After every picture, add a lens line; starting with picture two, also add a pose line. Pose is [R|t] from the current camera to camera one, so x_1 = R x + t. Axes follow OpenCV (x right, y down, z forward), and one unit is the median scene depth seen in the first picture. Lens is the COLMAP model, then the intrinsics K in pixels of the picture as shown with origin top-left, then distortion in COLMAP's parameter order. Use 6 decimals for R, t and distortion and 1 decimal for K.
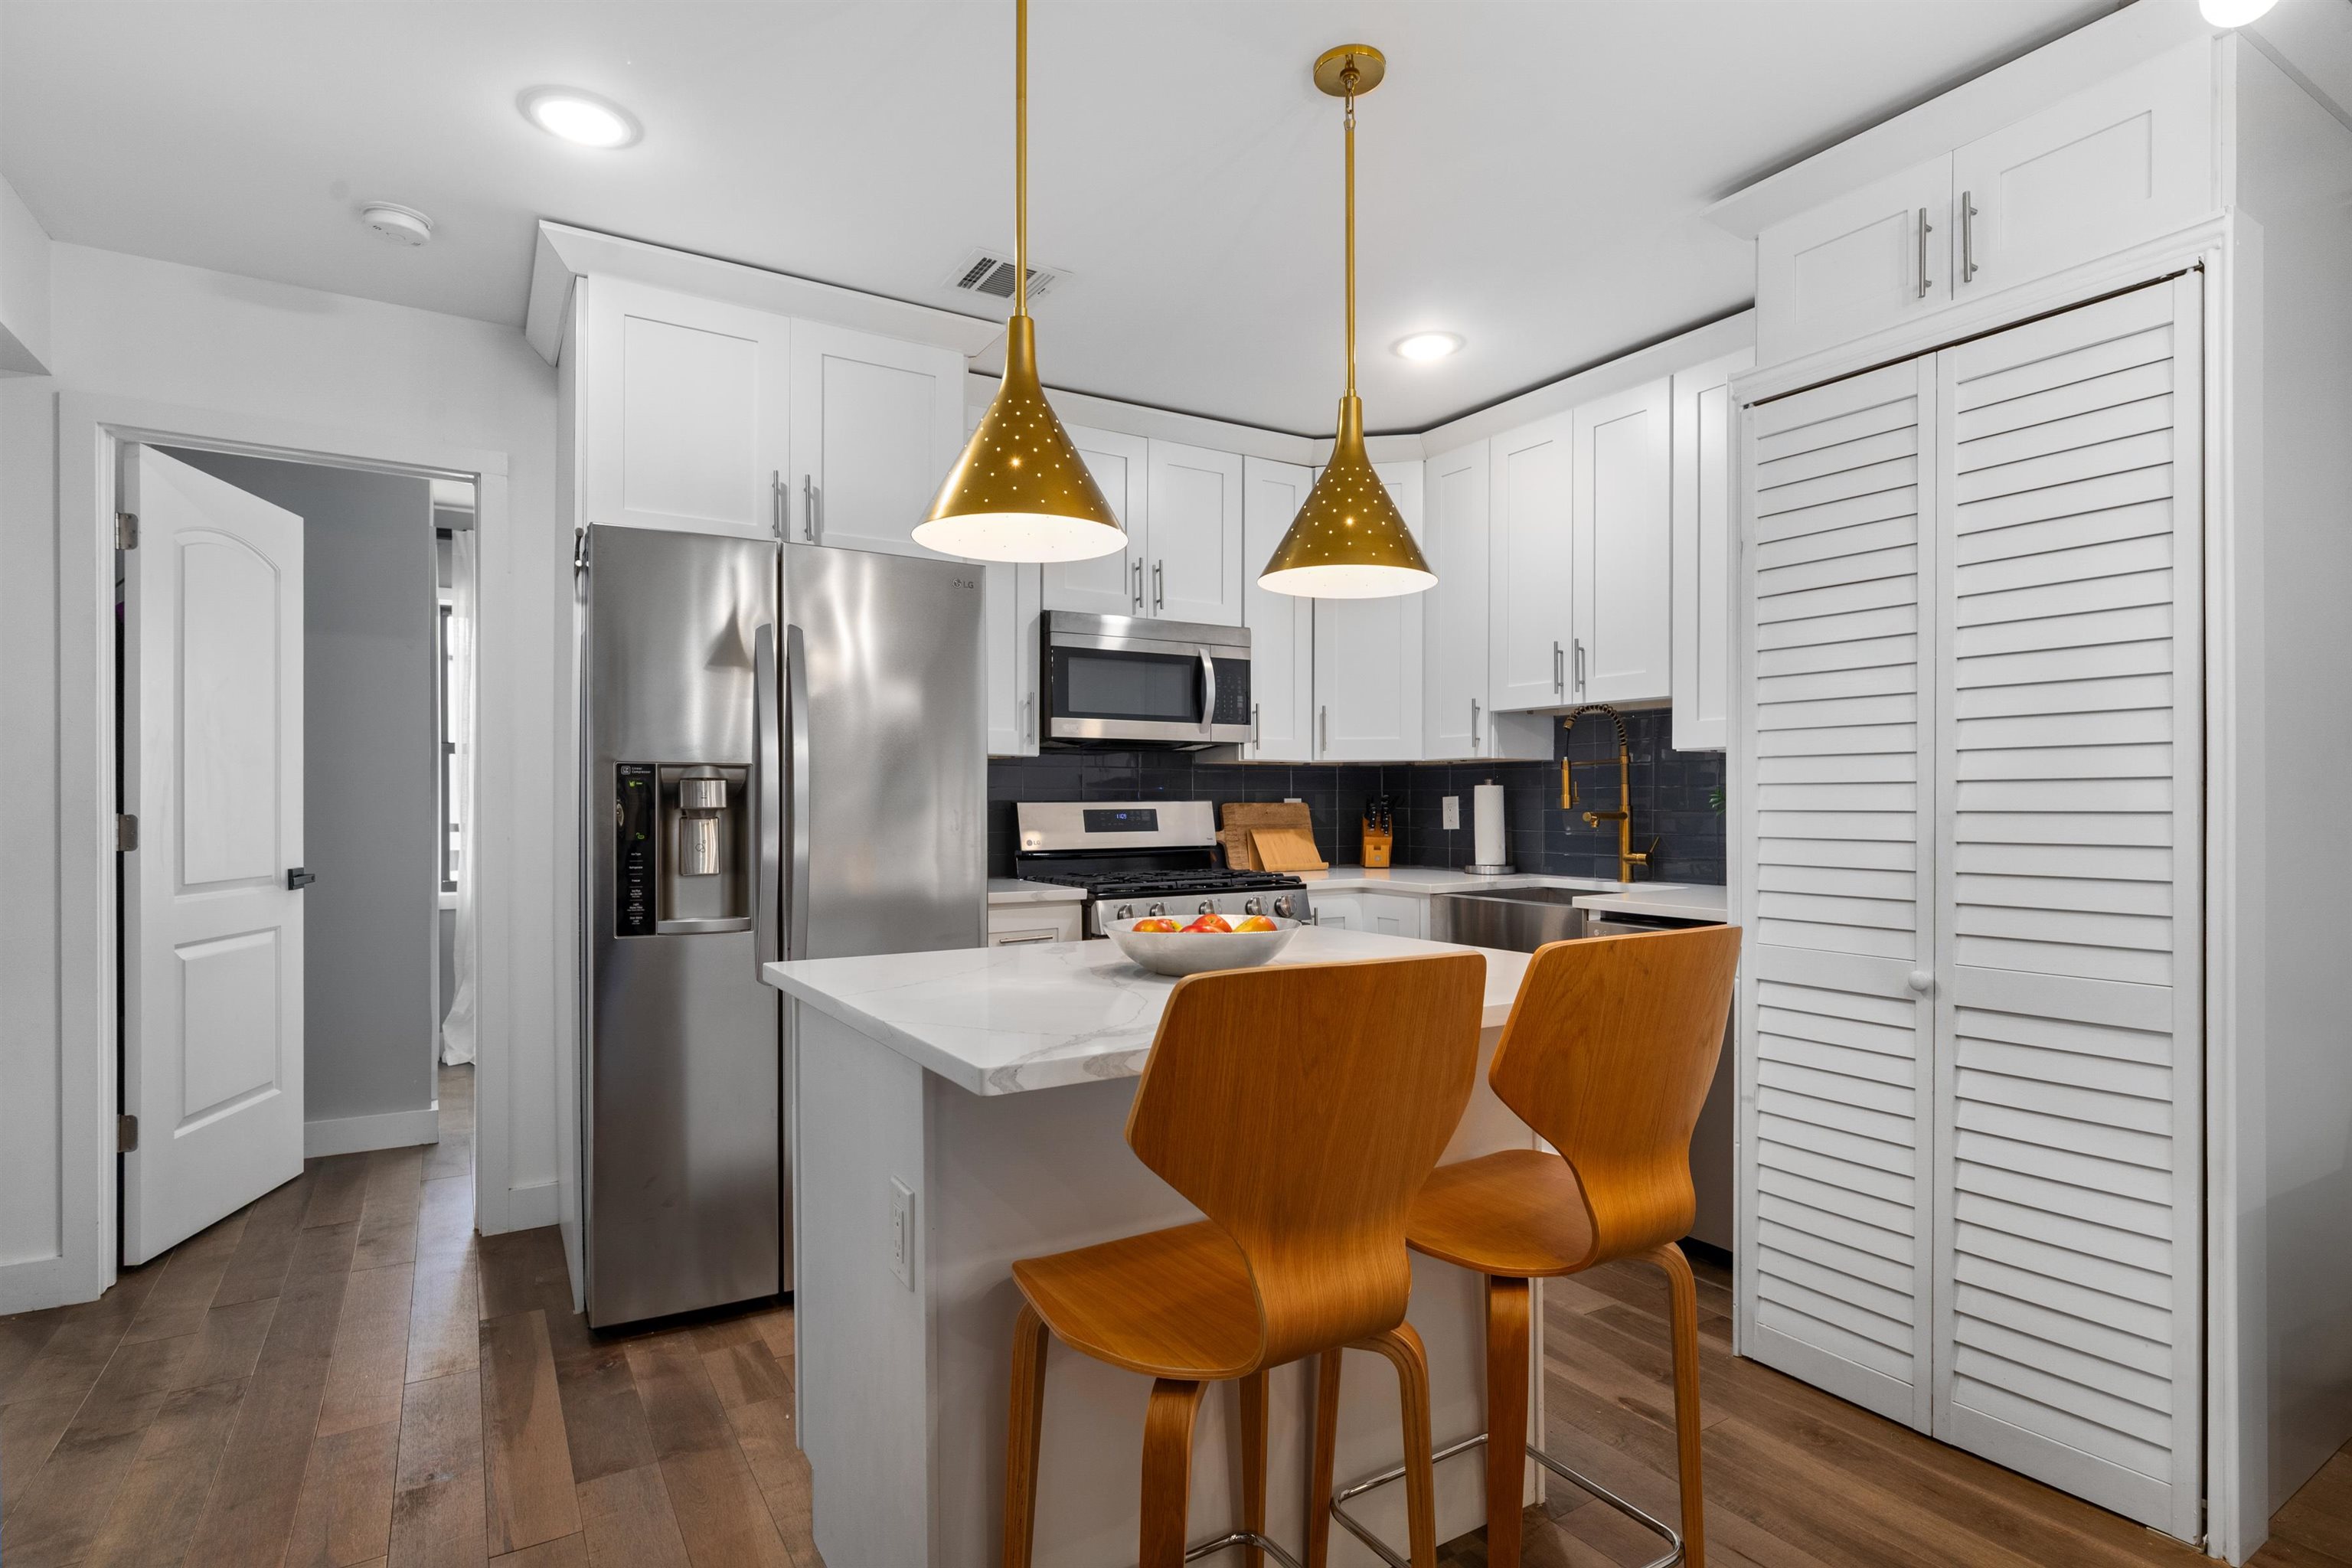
lens RADIAL K [[1211.7, 0, 1178.1], [0, 1211.7, 797.8], [0, 0, 1]] dist [-0.000013, 0.000195]
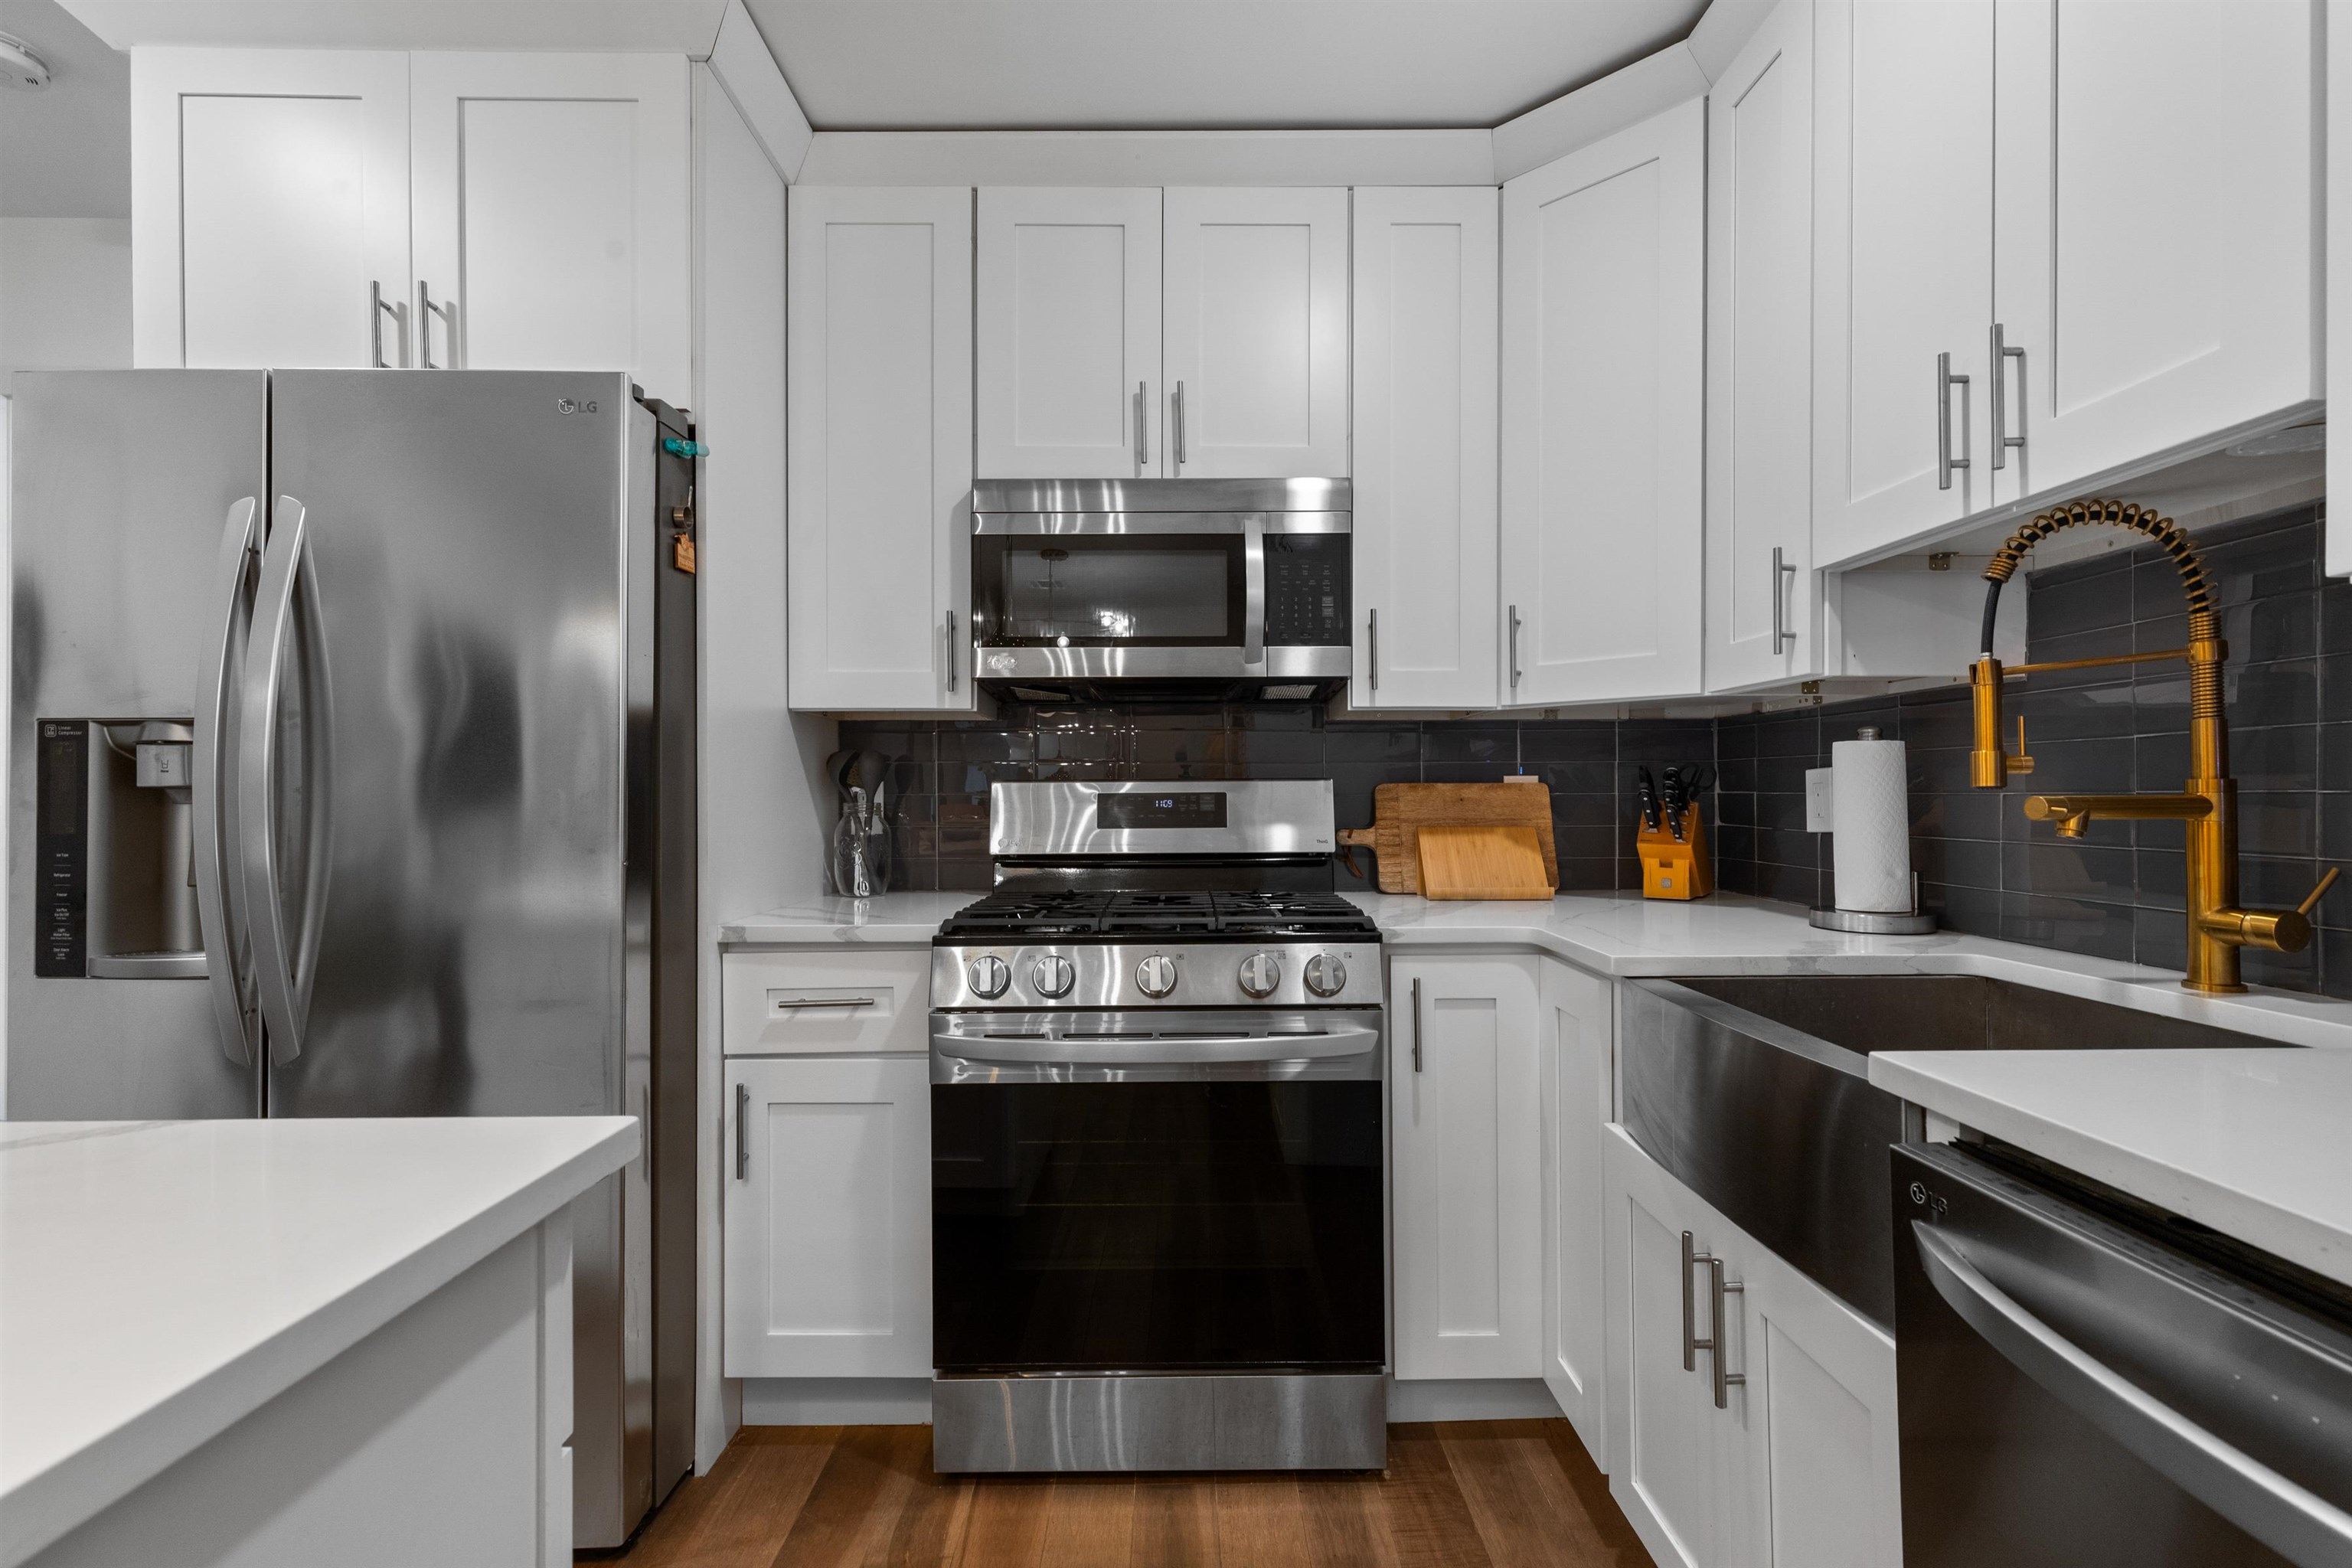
lens RADIAL K [[1064.8, 0, 1178.0], [0, 1064.8, 789.3], [0, 0, 1]] dist [0.003468, -0.000947]
pose [[0.853751, -0.004442, -0.520662, 0.258203], [0.003741, 0.999990, -0.002398, 0.008993], [0.520668, 0.000100, 0.853759, 0.538082]]
